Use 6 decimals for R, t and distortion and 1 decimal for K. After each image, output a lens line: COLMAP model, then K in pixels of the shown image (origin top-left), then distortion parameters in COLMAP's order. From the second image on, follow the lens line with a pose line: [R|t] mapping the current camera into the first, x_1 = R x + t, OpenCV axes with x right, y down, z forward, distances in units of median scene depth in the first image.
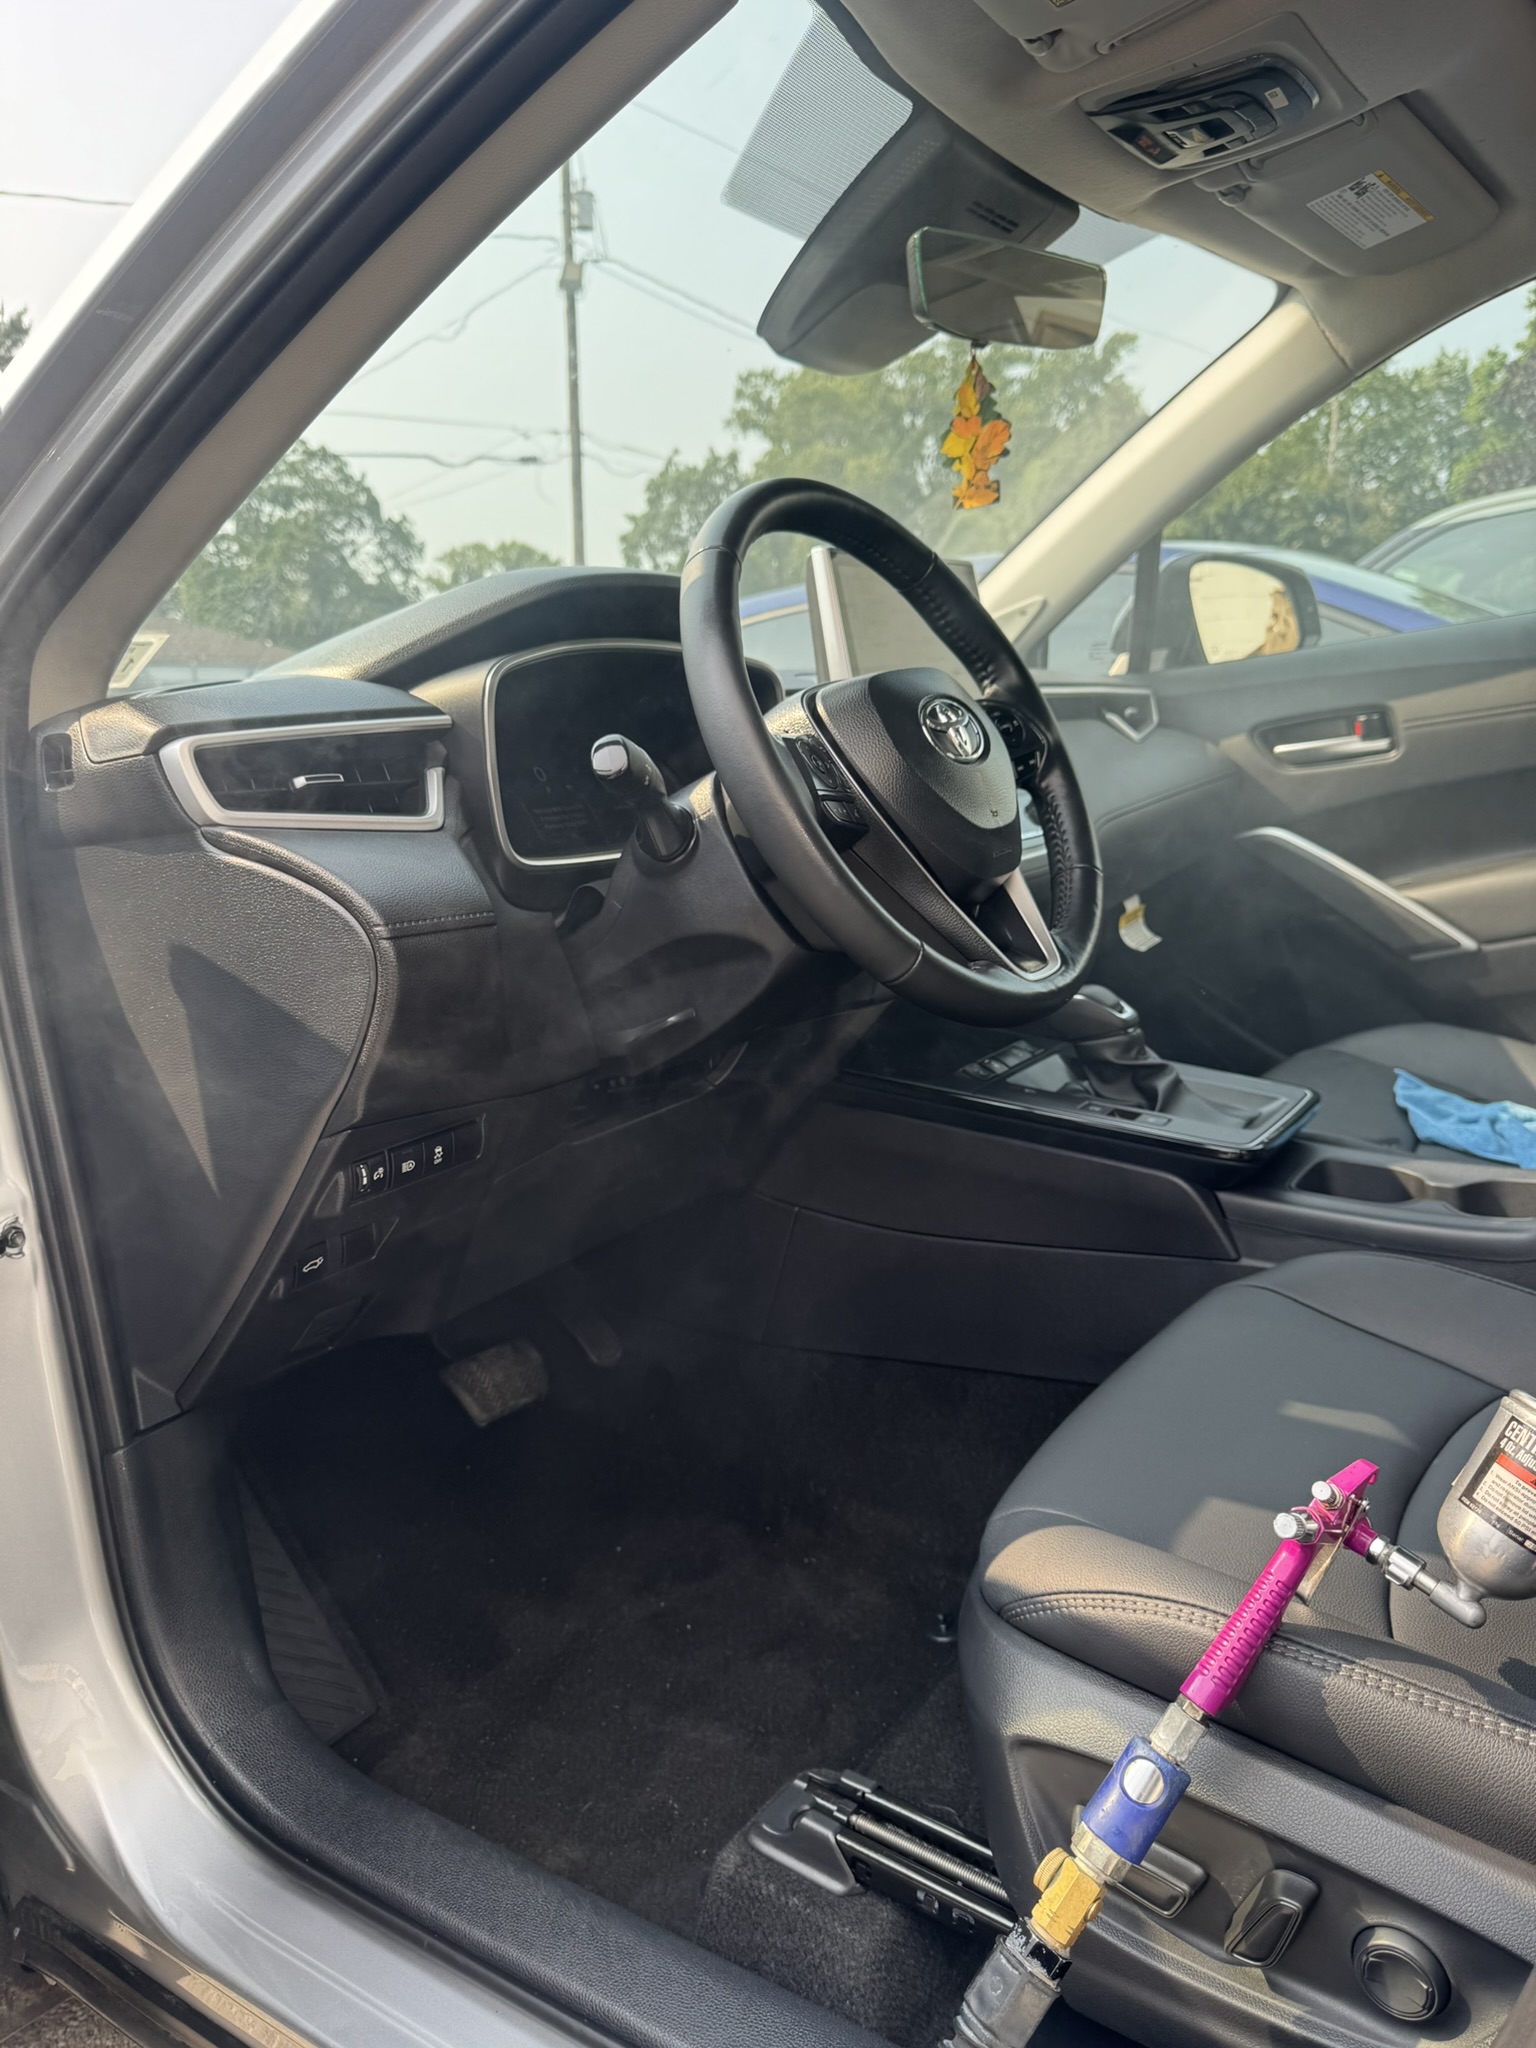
lens RADIAL K [[1486.2, 0, 761.0], [0, 1486.2, 1035.0], [0, 0, 1]] dist [0.100880, -0.239741]
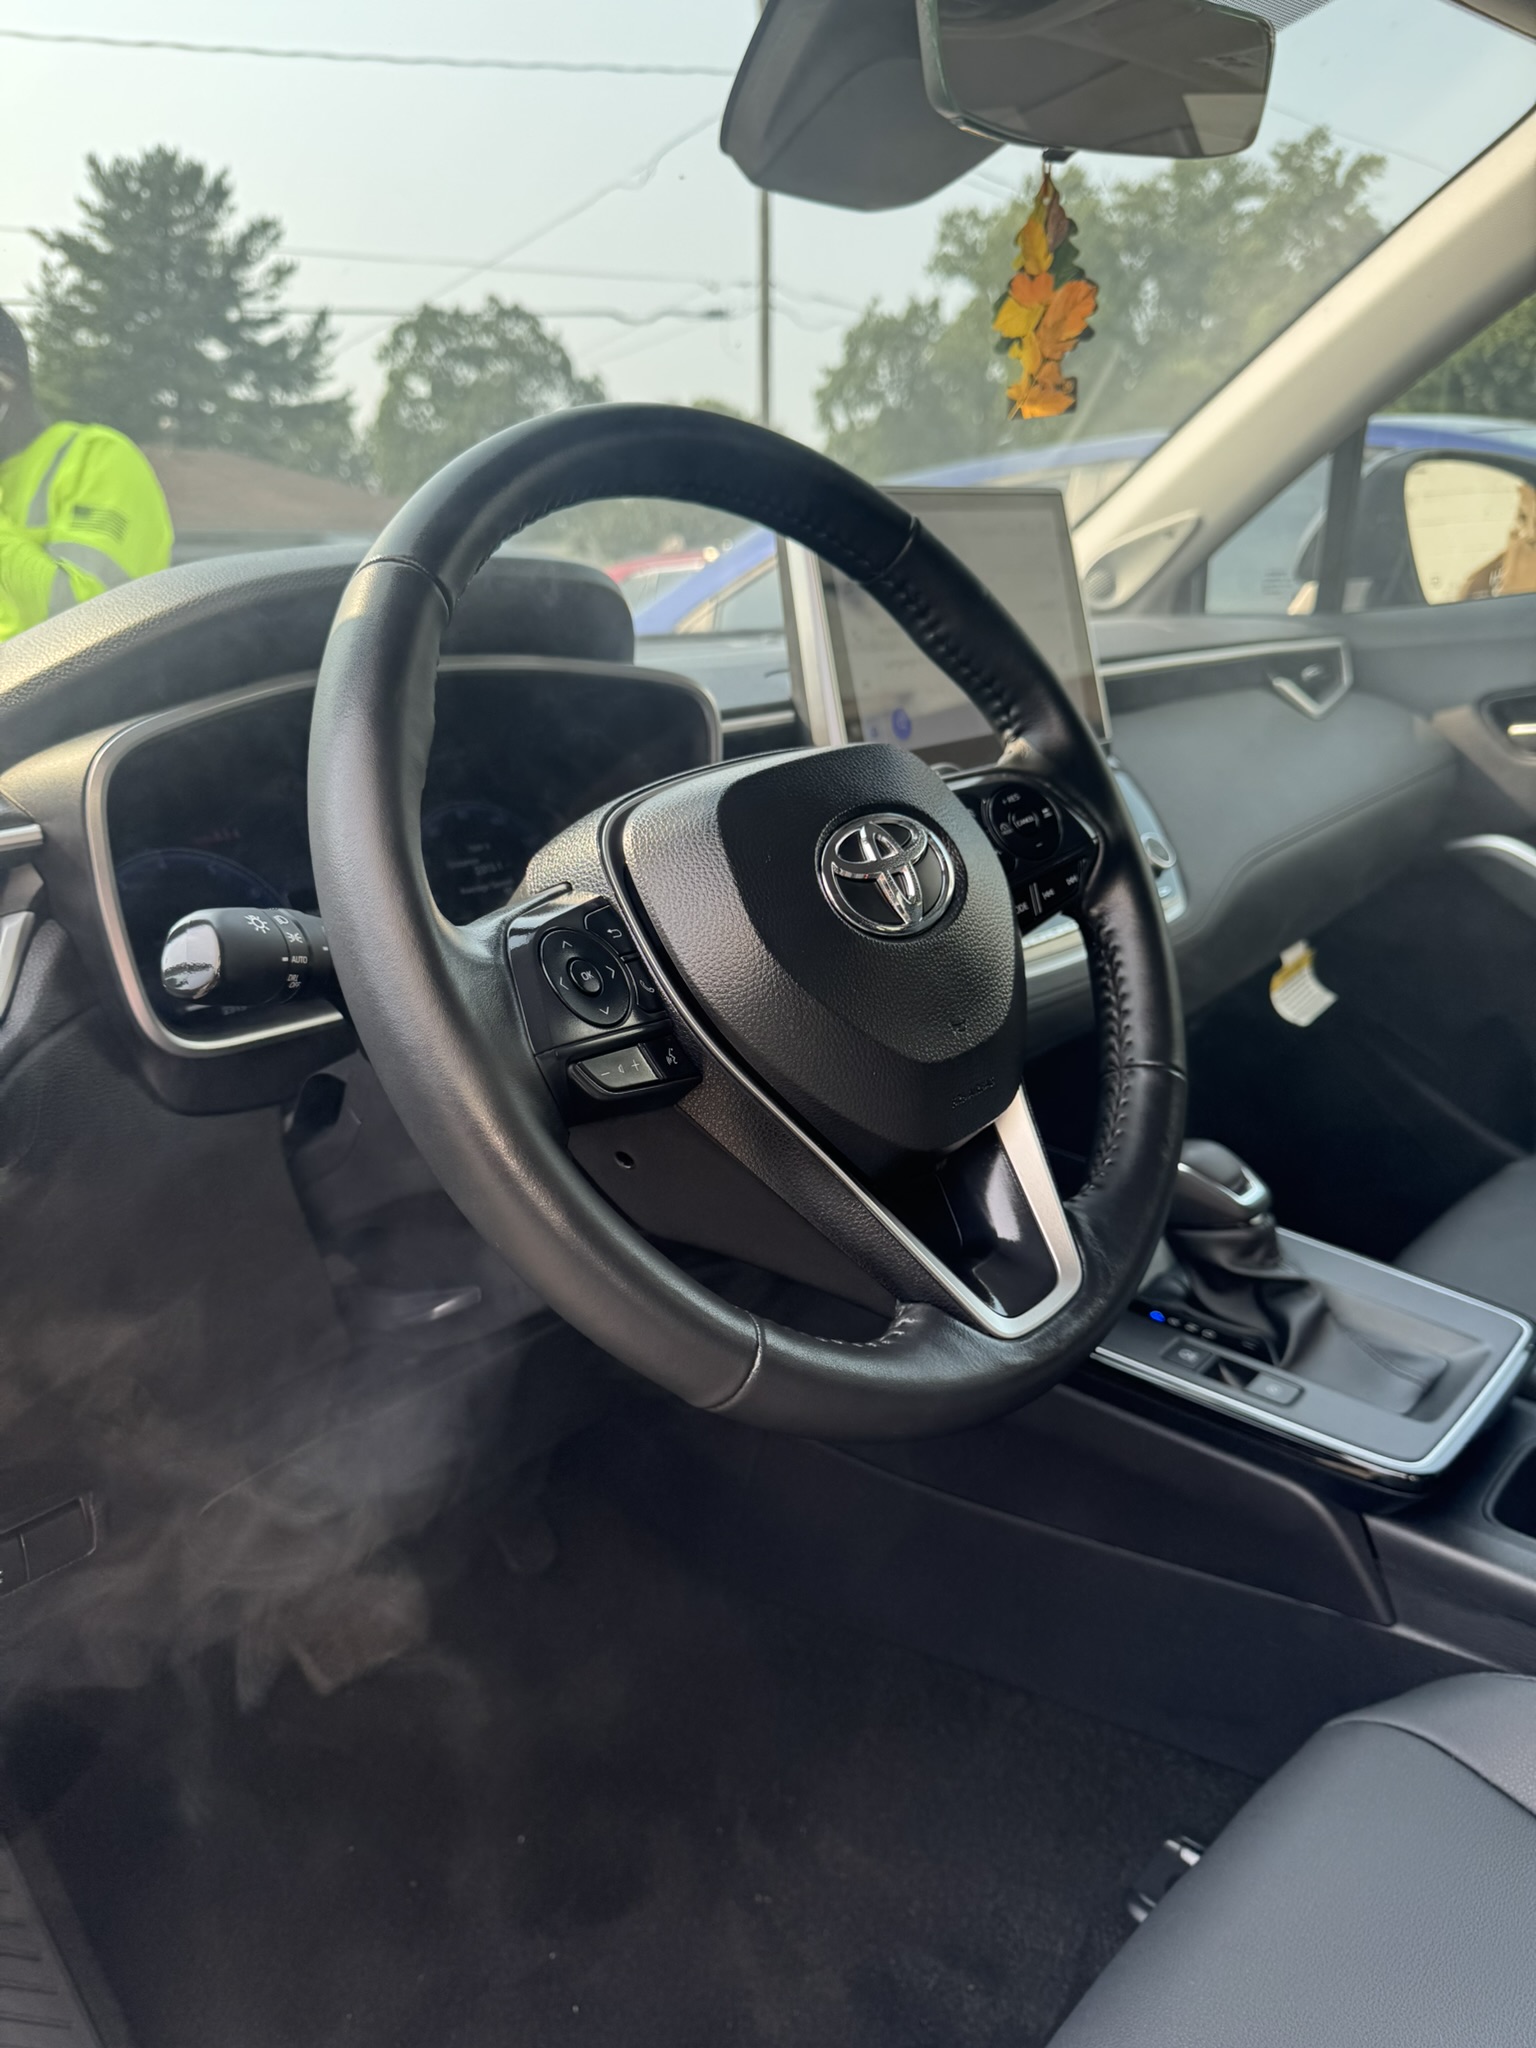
lens RADIAL K [[1496.6, 0, 768.0], [0, 1496.6, 1024.0], [0, 0, 1]] dist [-0.039320, 0.043560]
pose [[0.991919, 0.037360, -0.121244, 0.104276], [-0.027224, 0.996077, 0.084204, -0.132951], [0.123914, -0.080222, 0.989045, 0.310426]]
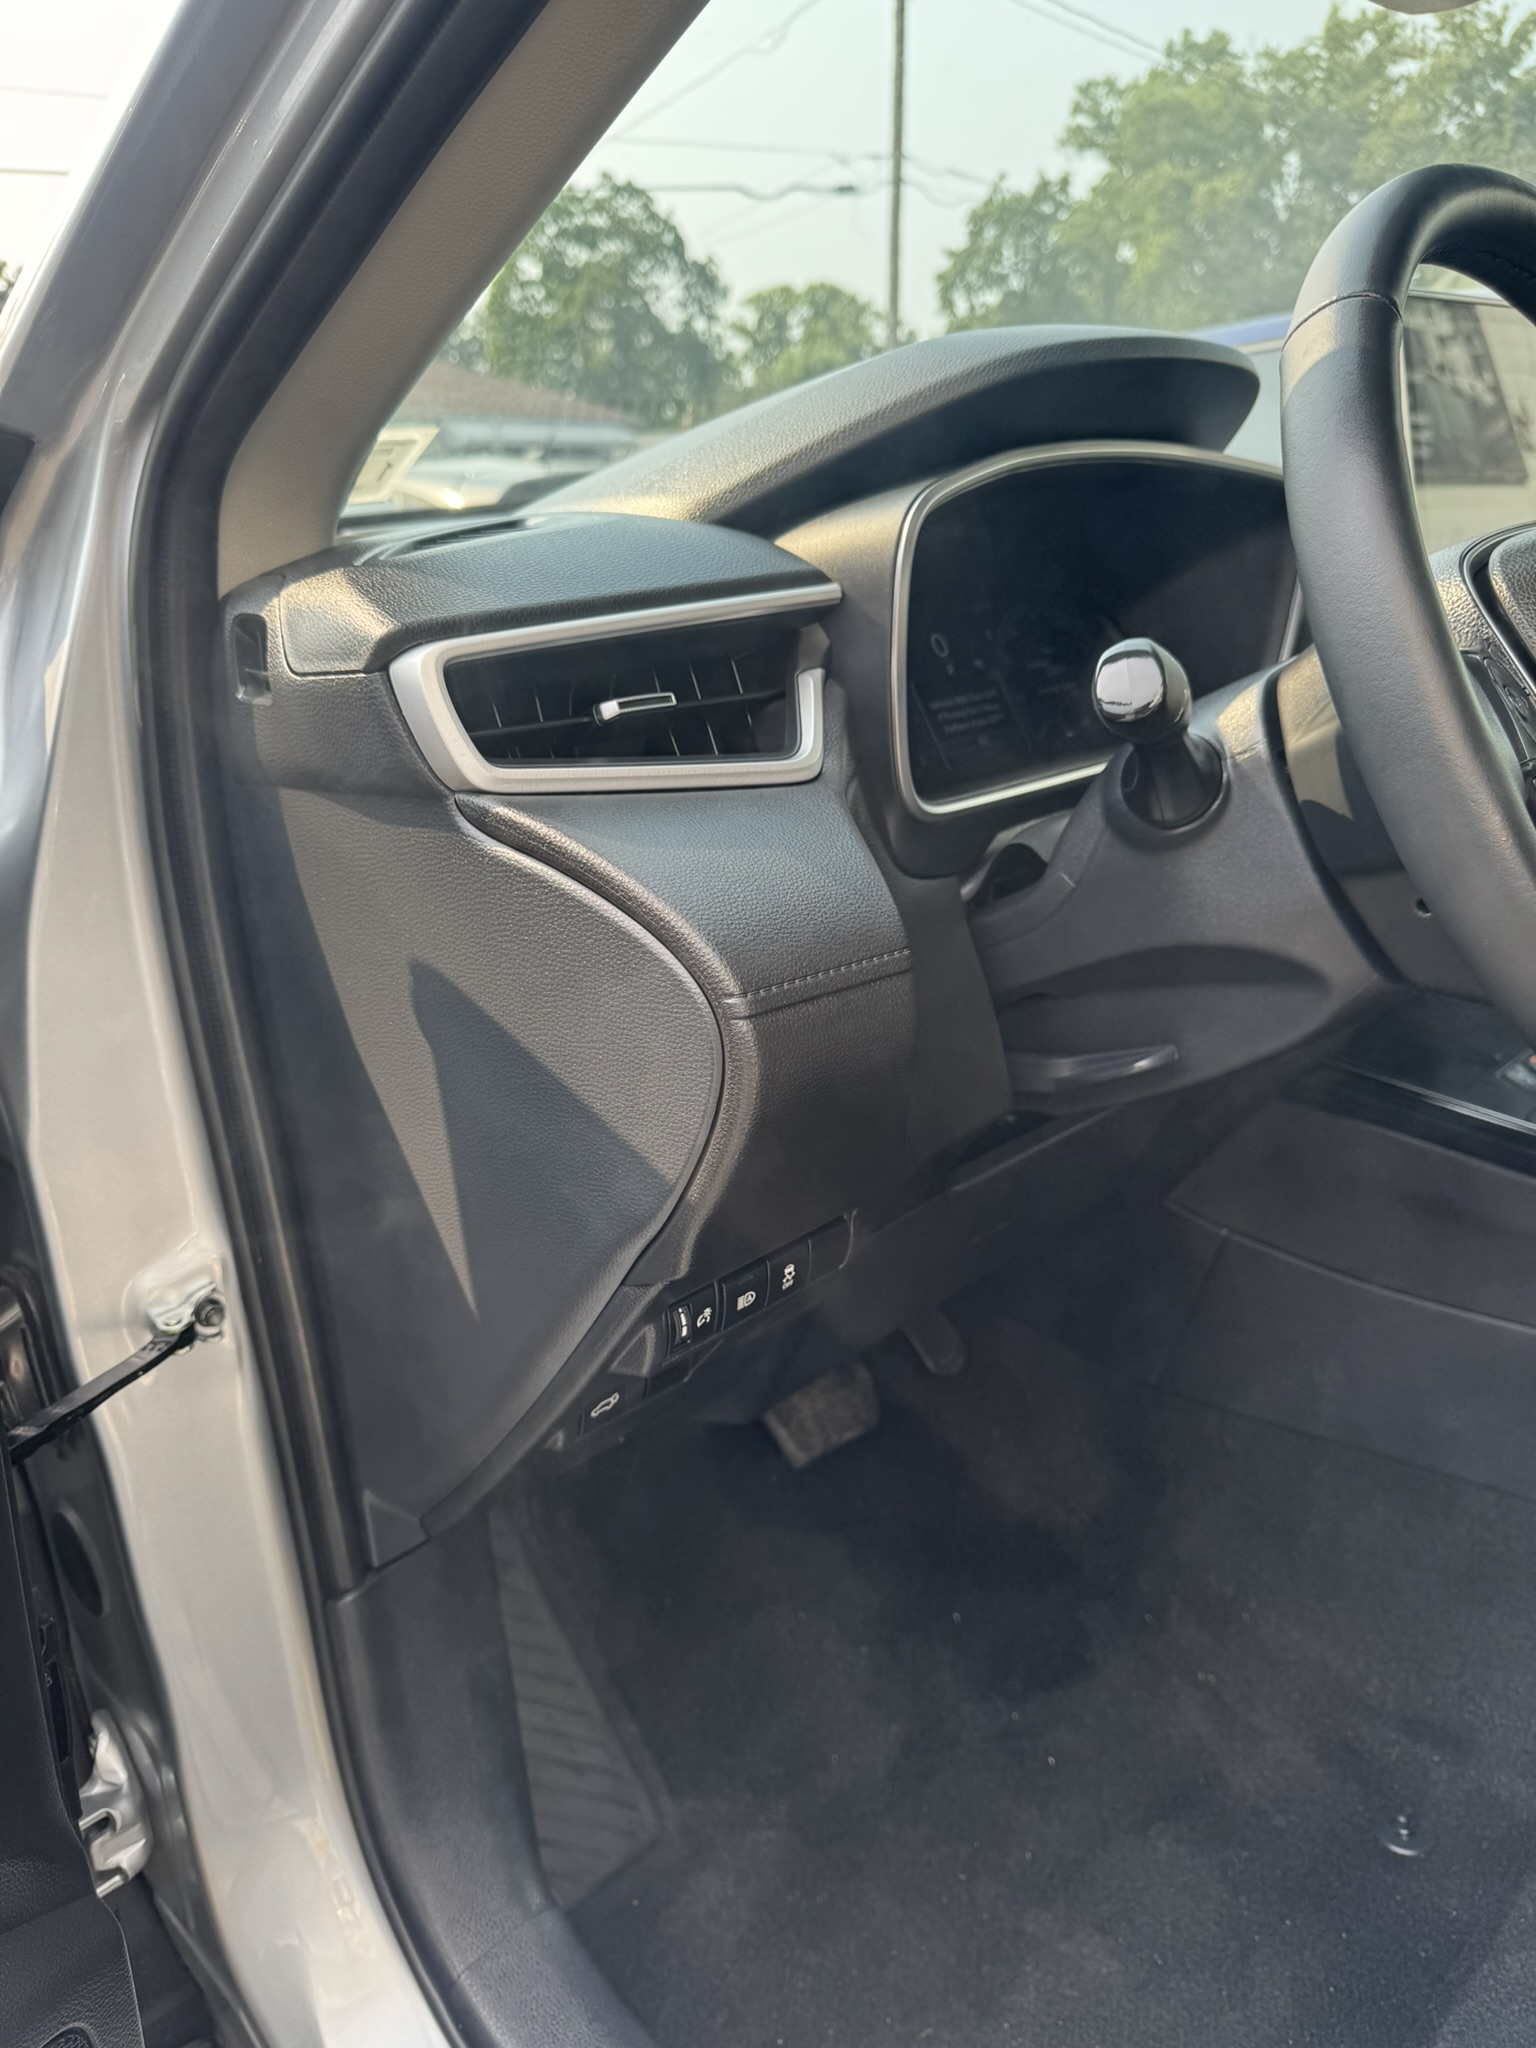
lens RADIAL K [[1490.3, 0, 768.0], [0, 1490.3, 1024.0], [0, 0, 1]] dist [-0.006620, 0.008170]
pose [[0.982806, 0.071630, -0.170182, -0.081520], [-0.046262, 0.987814, 0.148604, -0.084992], [0.178753, -0.138176, 0.974143, 0.250119]]
